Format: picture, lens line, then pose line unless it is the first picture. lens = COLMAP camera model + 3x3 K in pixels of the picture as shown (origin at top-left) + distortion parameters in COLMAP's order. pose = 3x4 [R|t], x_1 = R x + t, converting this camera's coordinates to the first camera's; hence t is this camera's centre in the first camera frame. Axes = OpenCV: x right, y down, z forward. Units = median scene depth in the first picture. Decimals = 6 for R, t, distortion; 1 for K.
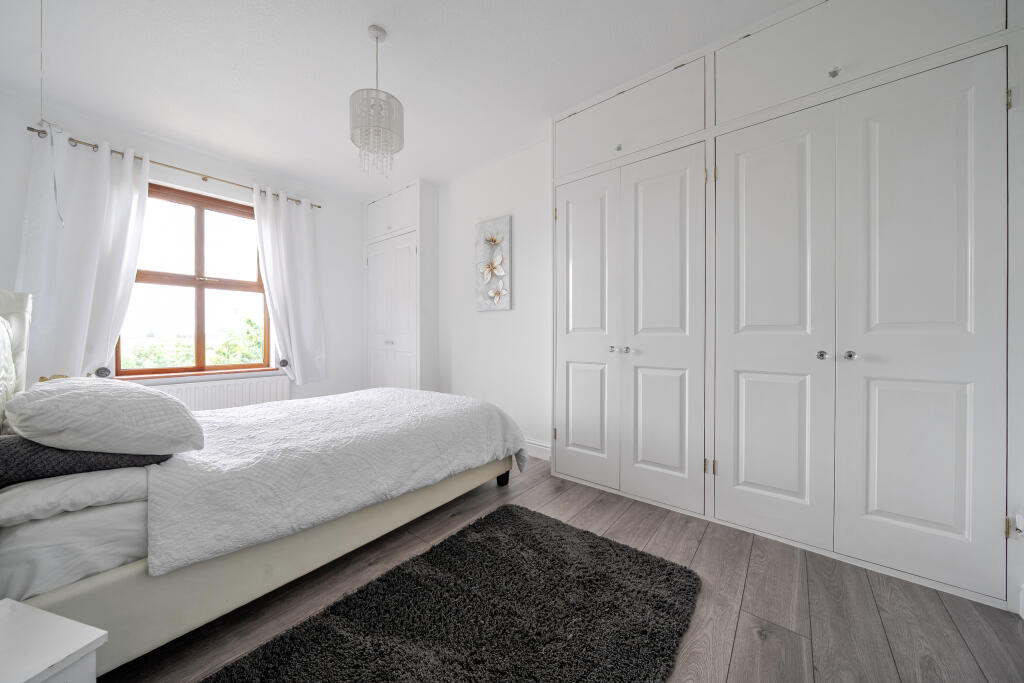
lens RADIAL K [[338.5, 0, 511.1], [0, 338.5, 336.5], [0, 0, 1]] dist [-0.000233, -0.000122]
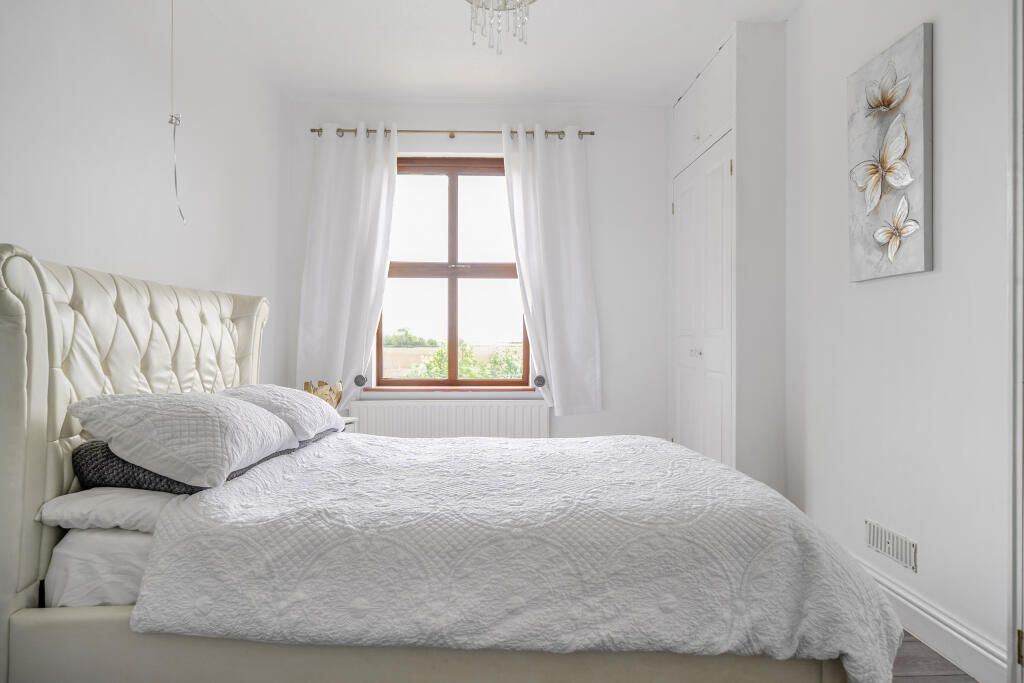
lens RADIAL K [[589.7, 0, 509.9], [0, 589.7, 338.6], [0, 0, 1]] dist [0.005911, 0.000495]
pose [[0.660954, -0.000878, -0.750425, 0.187213], [-0.003499, 0.999985, -0.004252, 0.000075], [0.750418, 0.005436, 0.660941, 0.216965]]
